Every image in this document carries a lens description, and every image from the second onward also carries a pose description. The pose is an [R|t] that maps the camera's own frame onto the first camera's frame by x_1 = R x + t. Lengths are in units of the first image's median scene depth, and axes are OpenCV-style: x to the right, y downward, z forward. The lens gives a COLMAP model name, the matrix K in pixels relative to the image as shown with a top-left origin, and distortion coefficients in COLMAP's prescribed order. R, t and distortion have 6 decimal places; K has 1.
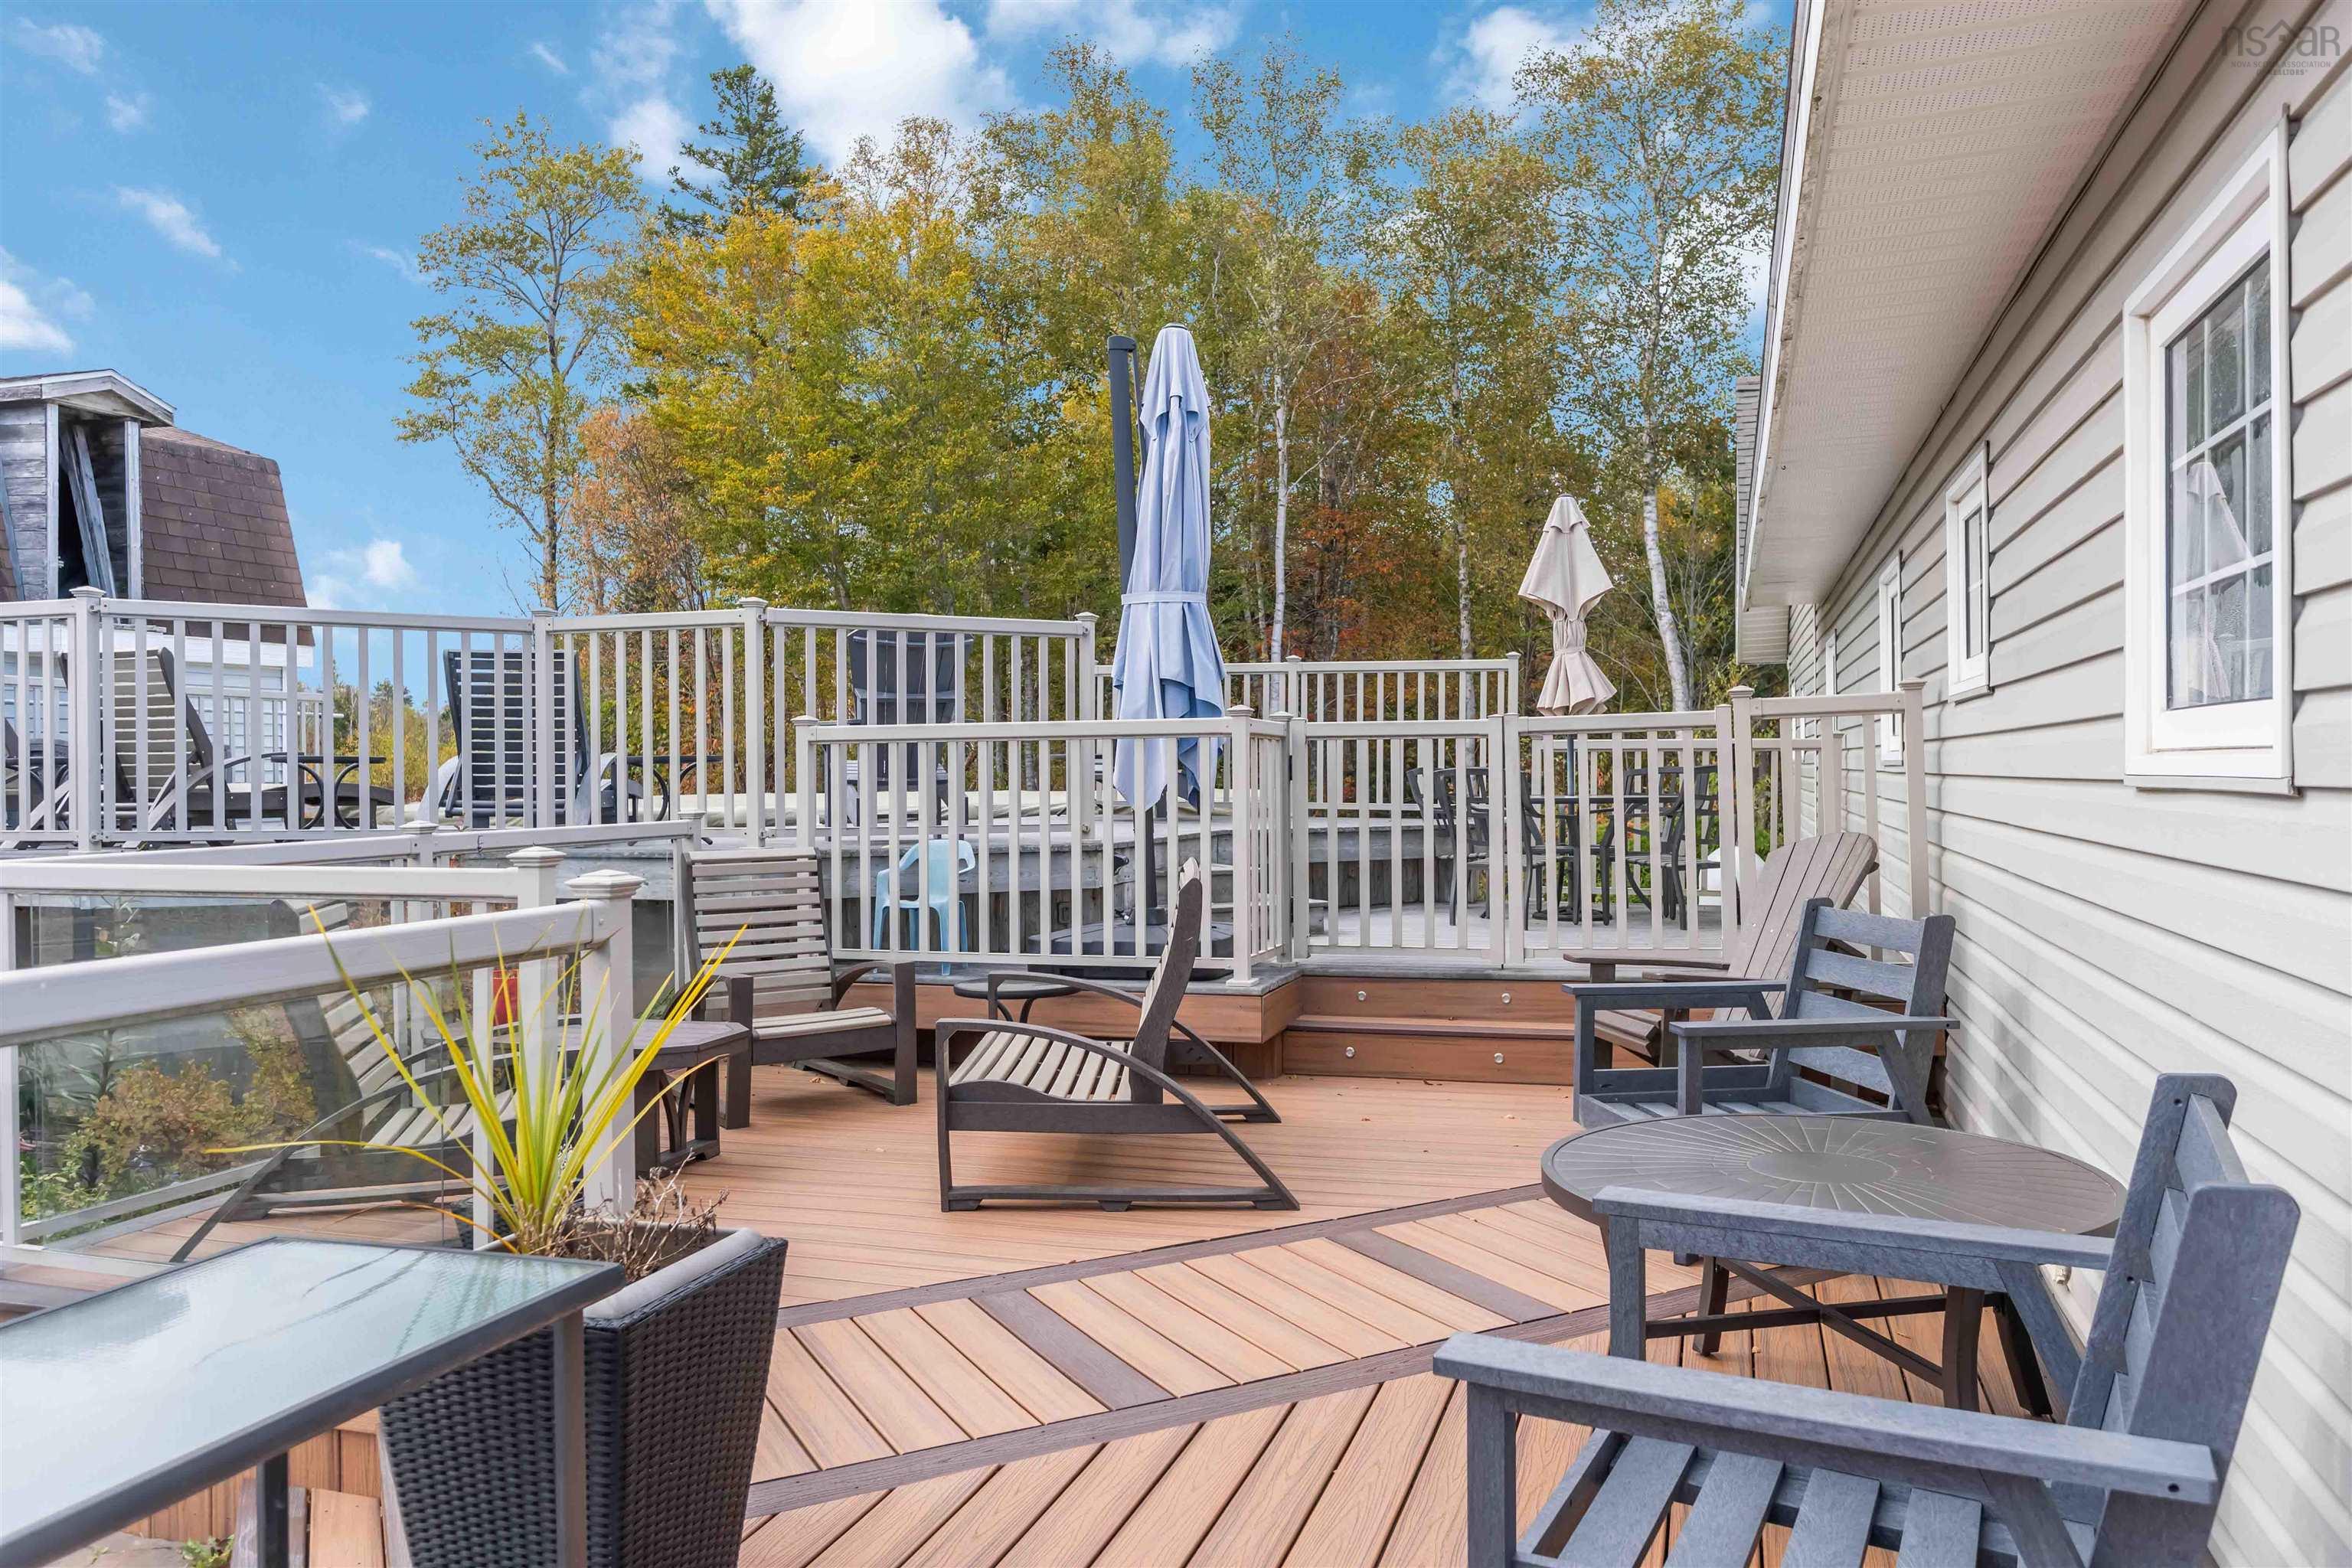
lens RADIAL K [[1677.3, 0, 1195.6], [0, 1677.3, 786.3], [0, 0, 1]] dist [-0.009218, -0.003498]
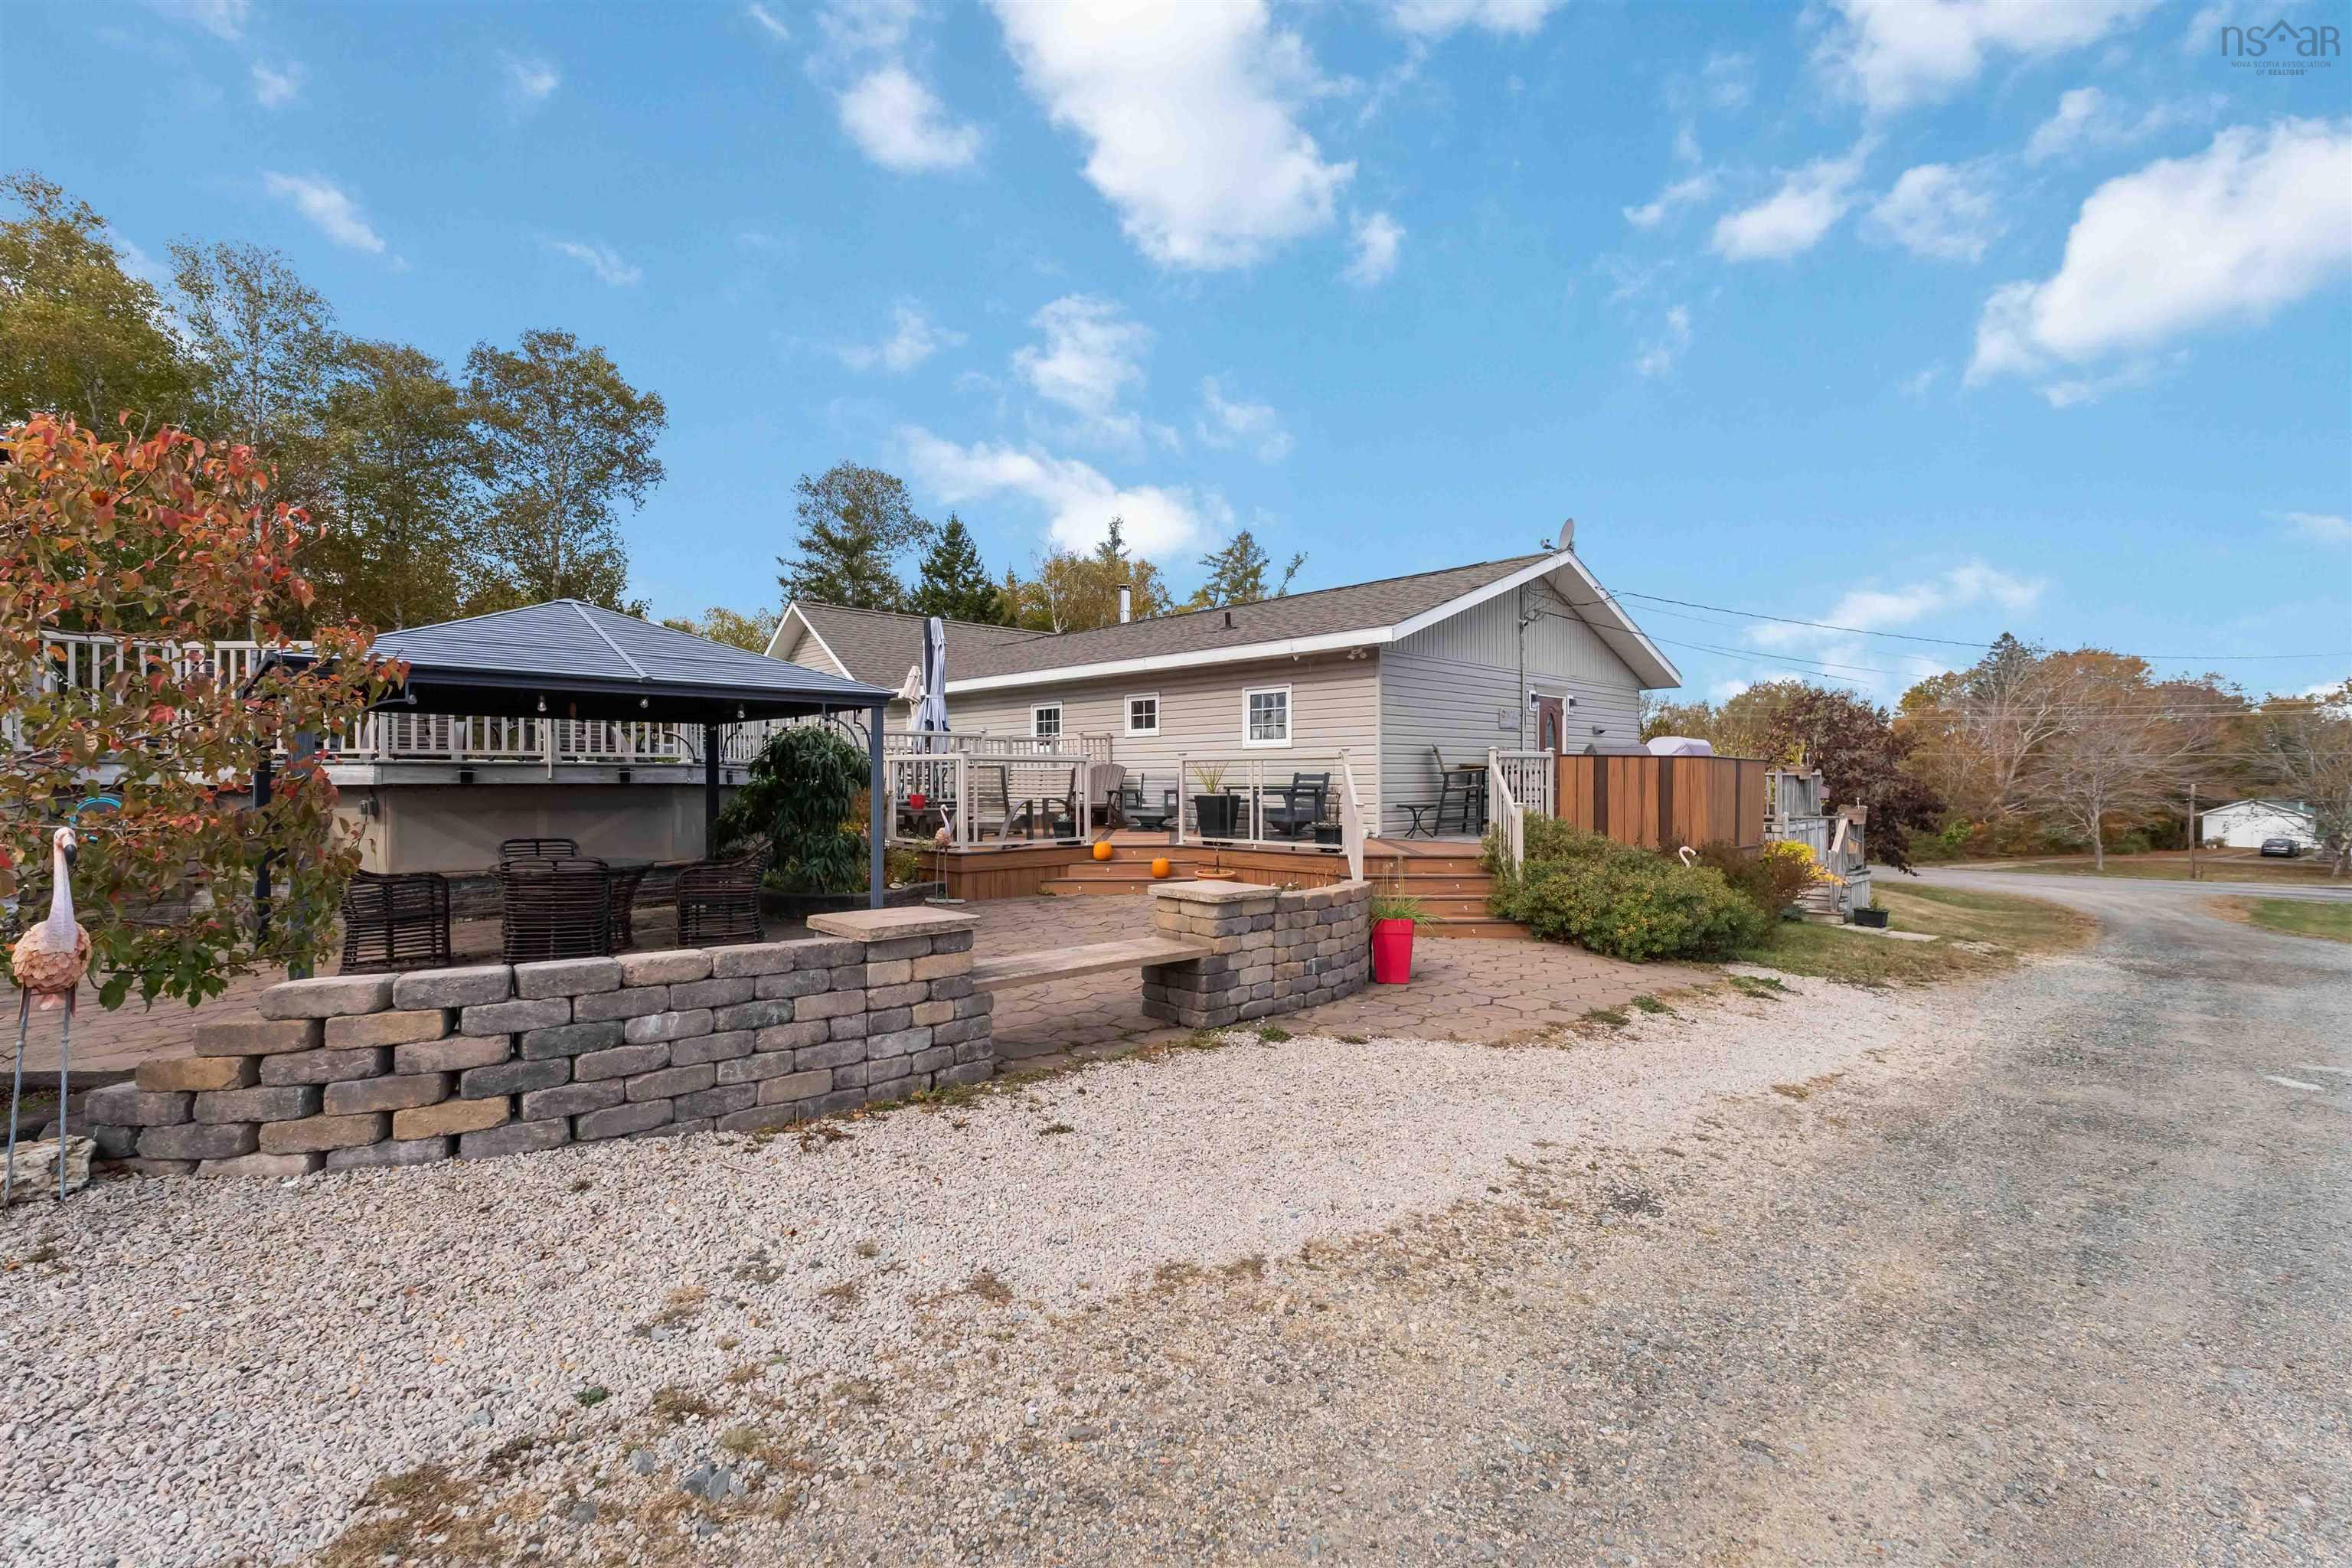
lens RADIAL K [[1022.5, 0, 1177.5], [0, 1022.5, 789.4], [0, 0, 1]] dist [0.008029, 0.000474]
pose [[0.466706, 0.003708, 0.884405, -0.363261], [0.004006, 0.999972, -0.006306, 0.020373], [-0.884404, 0.006486, 0.466678, -0.091872]]
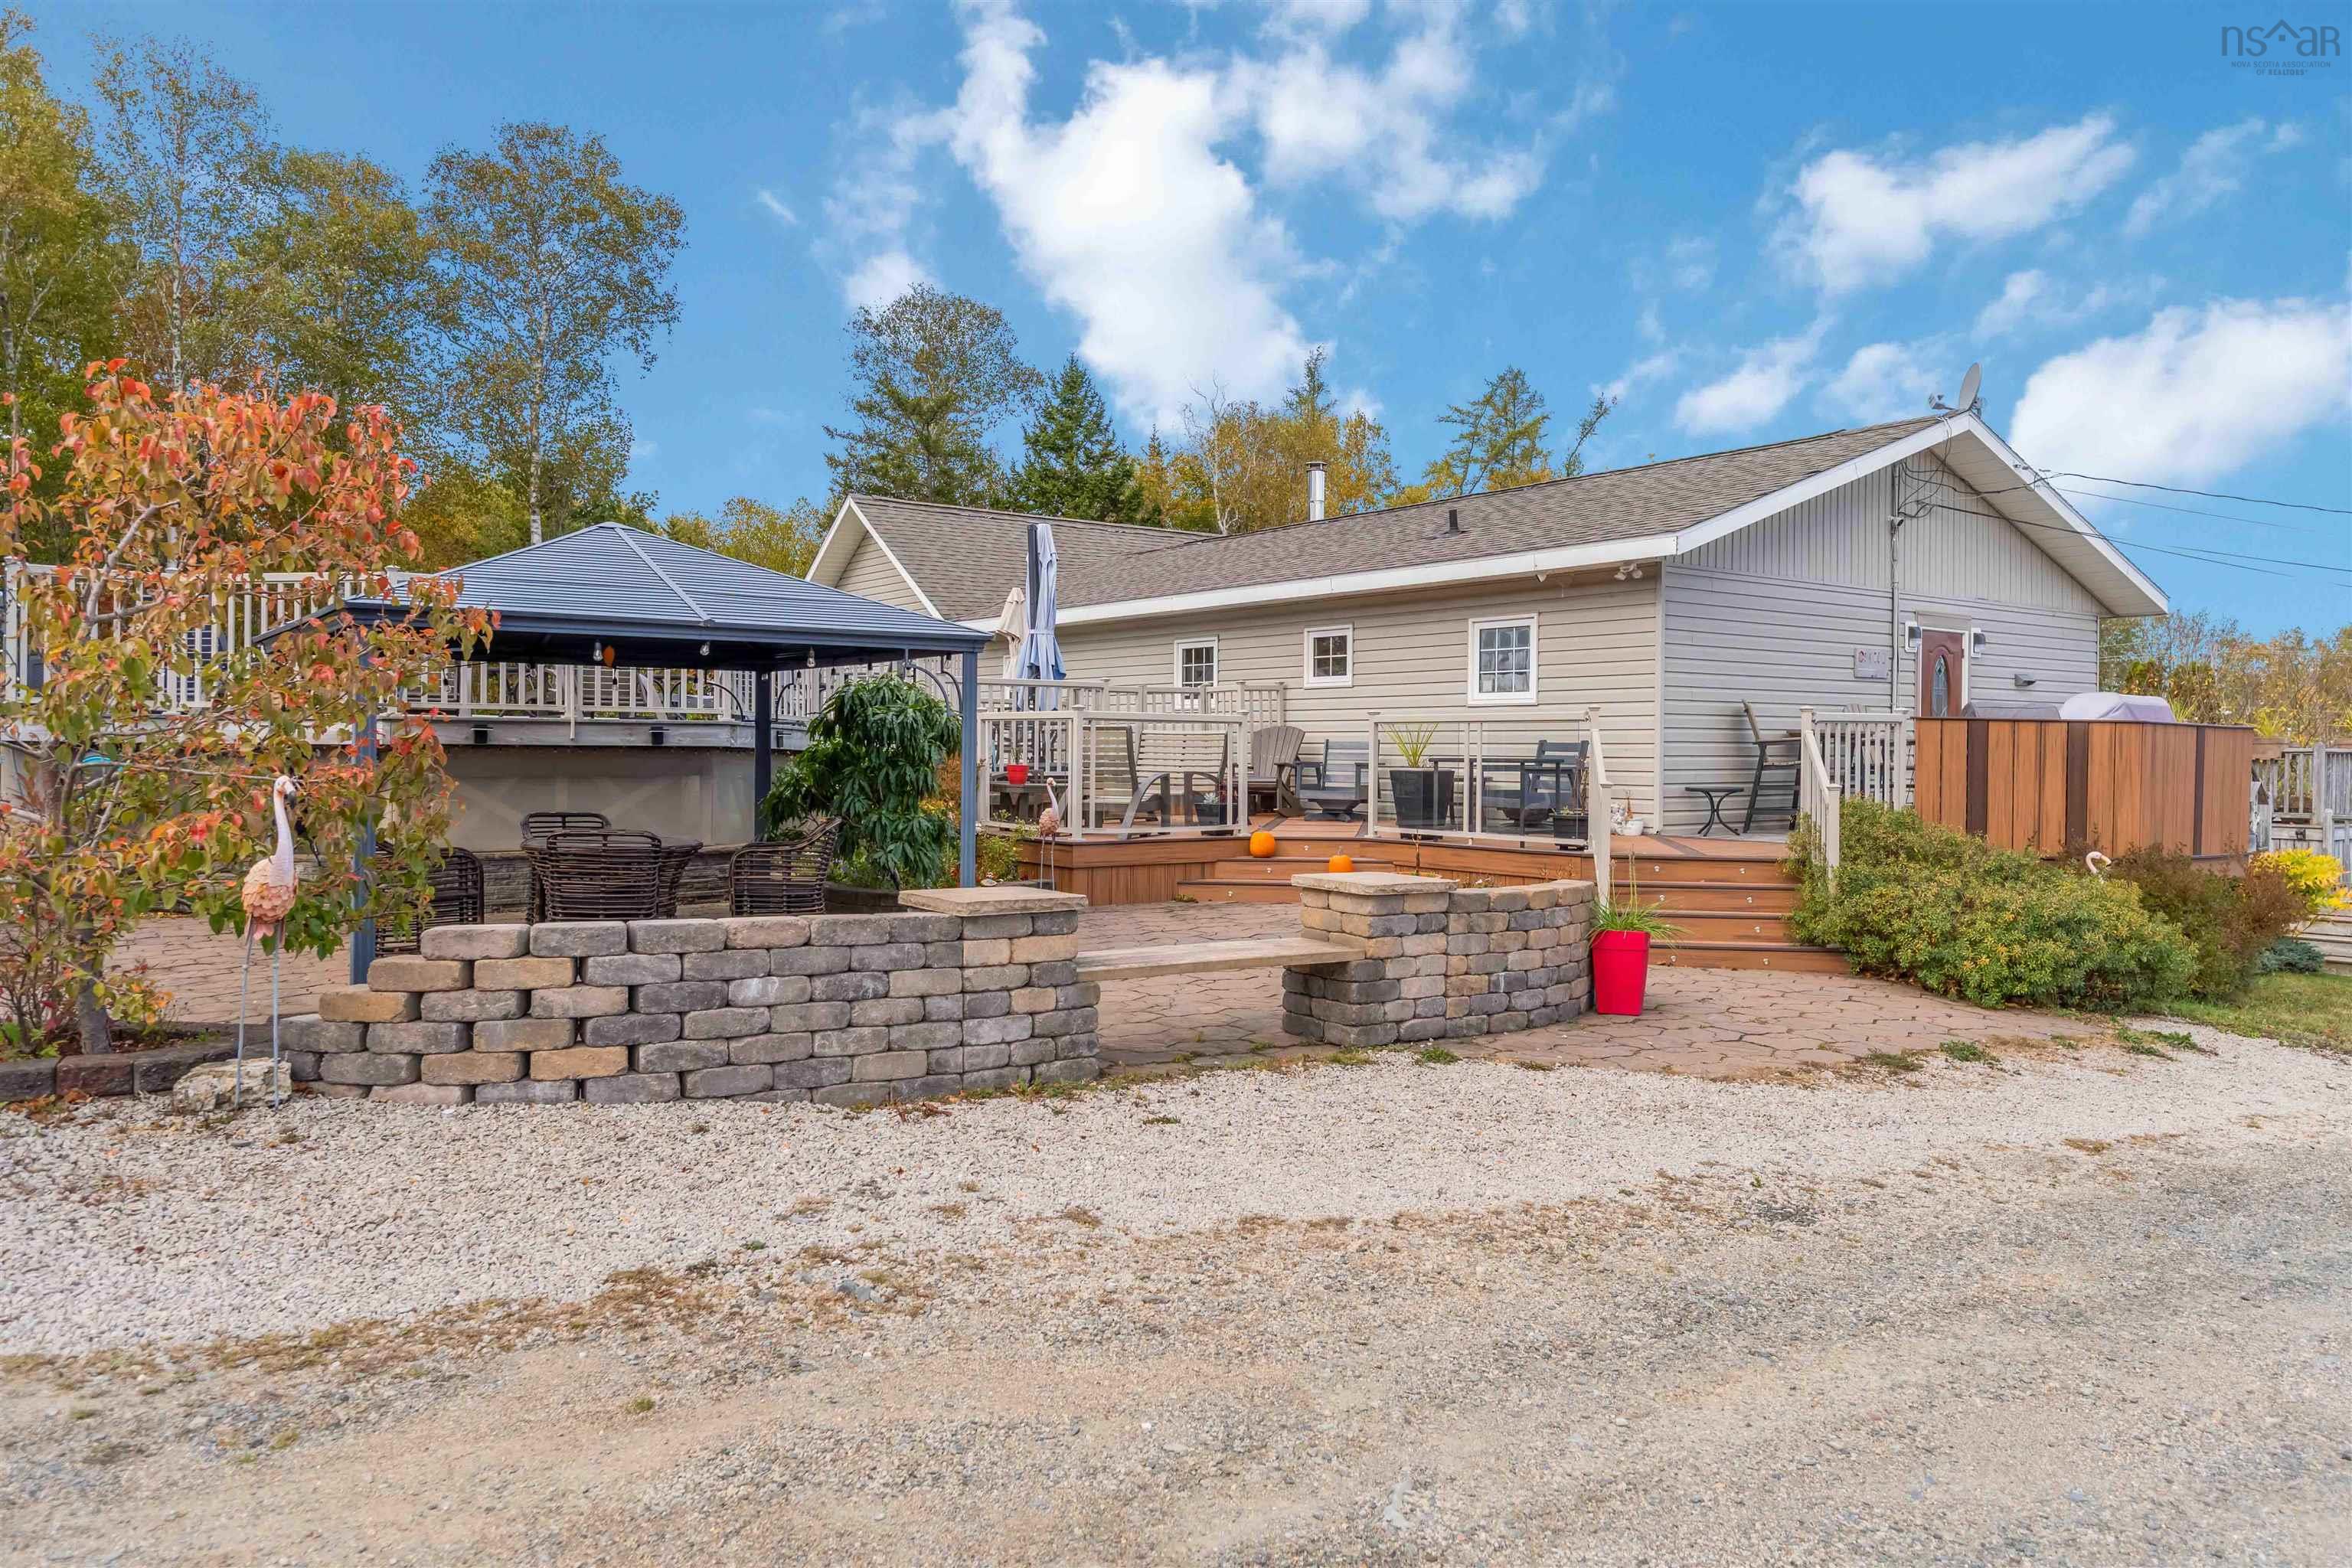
lens RADIAL K [[1587.7, 0, 1176.0], [0, 1587.7, 784.0], [0, 0, 1]] dist [-0.008331, -0.002275]
pose [[0.592559, 0.000244, 0.805527, -0.401923], [-0.008286, 0.999949, 0.005792, 0.021937], [-0.805485, -0.010107, 0.592530, -0.126426]]
